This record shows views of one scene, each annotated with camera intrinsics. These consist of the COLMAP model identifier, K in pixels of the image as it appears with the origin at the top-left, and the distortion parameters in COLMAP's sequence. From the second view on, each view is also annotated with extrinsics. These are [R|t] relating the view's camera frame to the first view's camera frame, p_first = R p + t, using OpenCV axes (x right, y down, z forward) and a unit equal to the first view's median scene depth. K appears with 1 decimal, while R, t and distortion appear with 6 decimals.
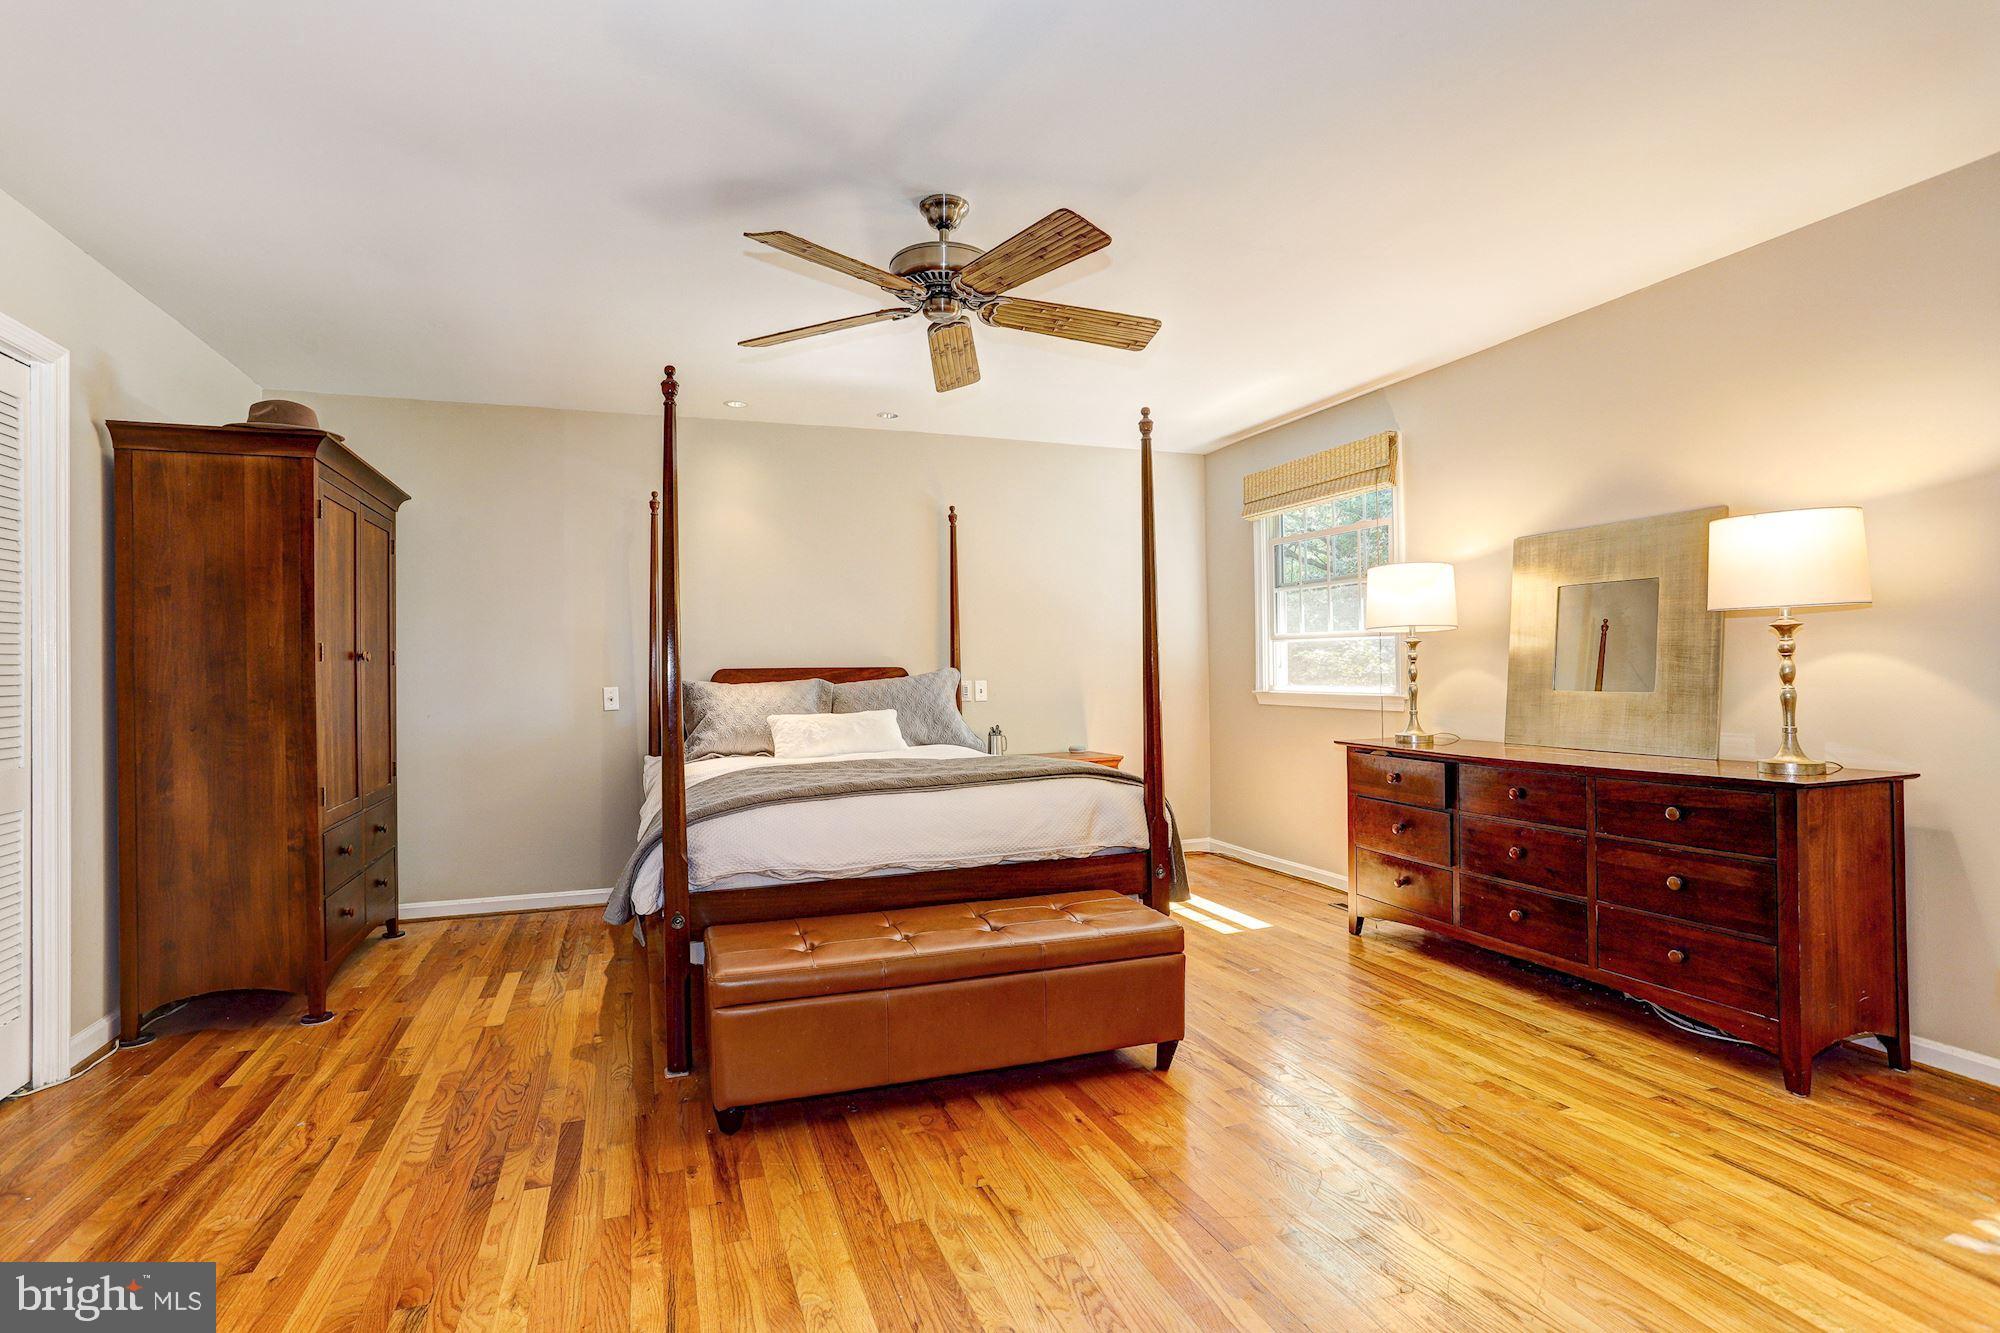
lens RADIAL K [[974.5, 0, 991.0], [0, 974.5, 662.5], [0, 0, 1]] dist [-0.058979, 0.036596]
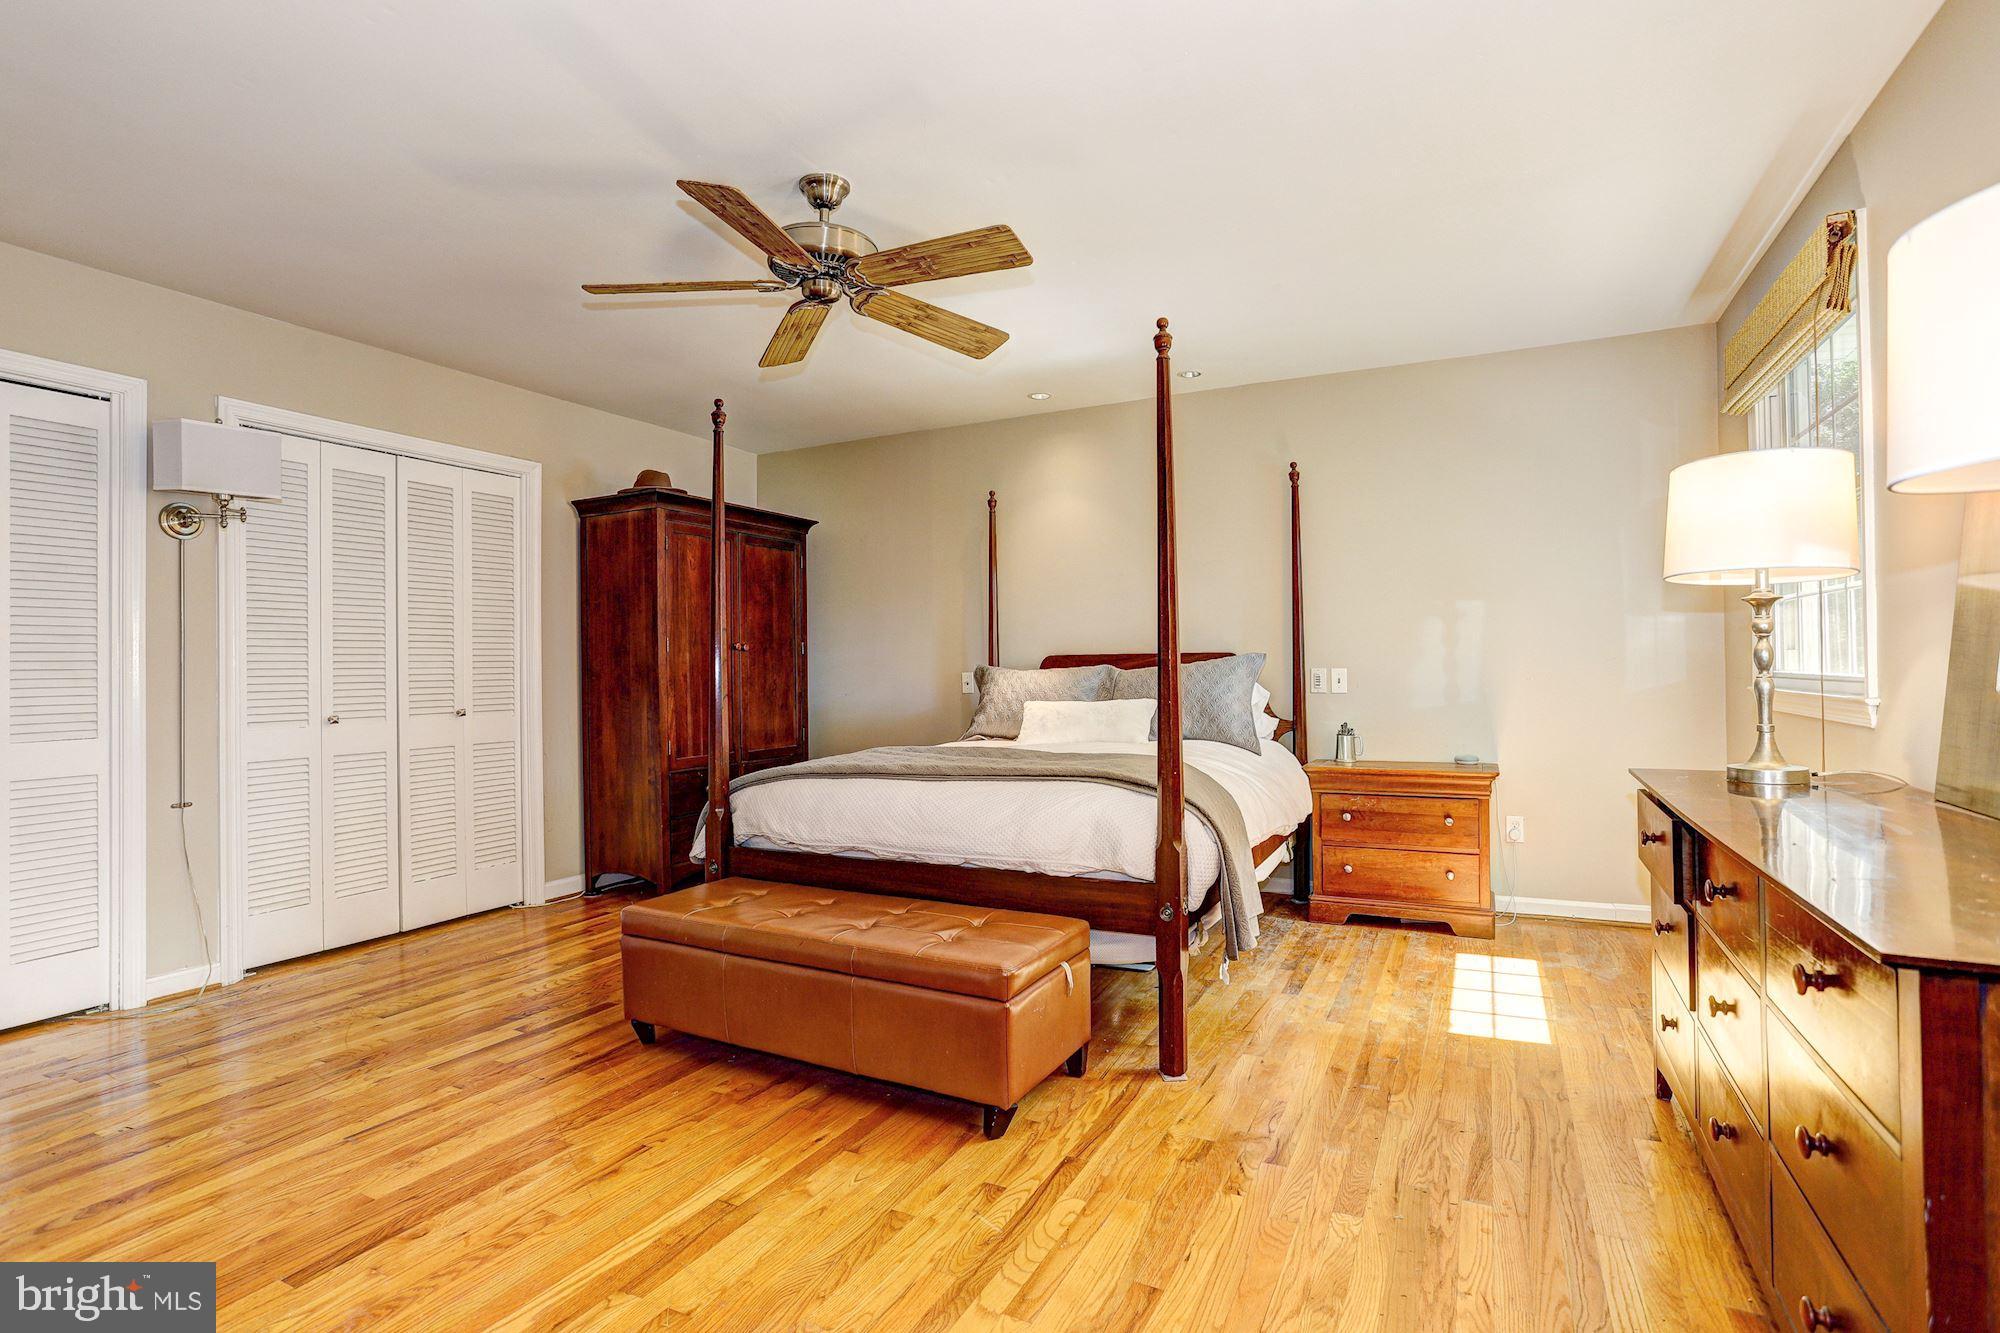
lens RADIAL K [[999.6, 0, 1034.3], [0, 999.6, 665.7], [0, 0, 1]] dist [-0.054900, 0.029436]
pose [[0.674382, 0.003129, -0.738376, 0.828894], [0.007825, 0.999905, 0.011385, 0.009181], [0.738341, -0.013456, 0.674293, 0.462701]]
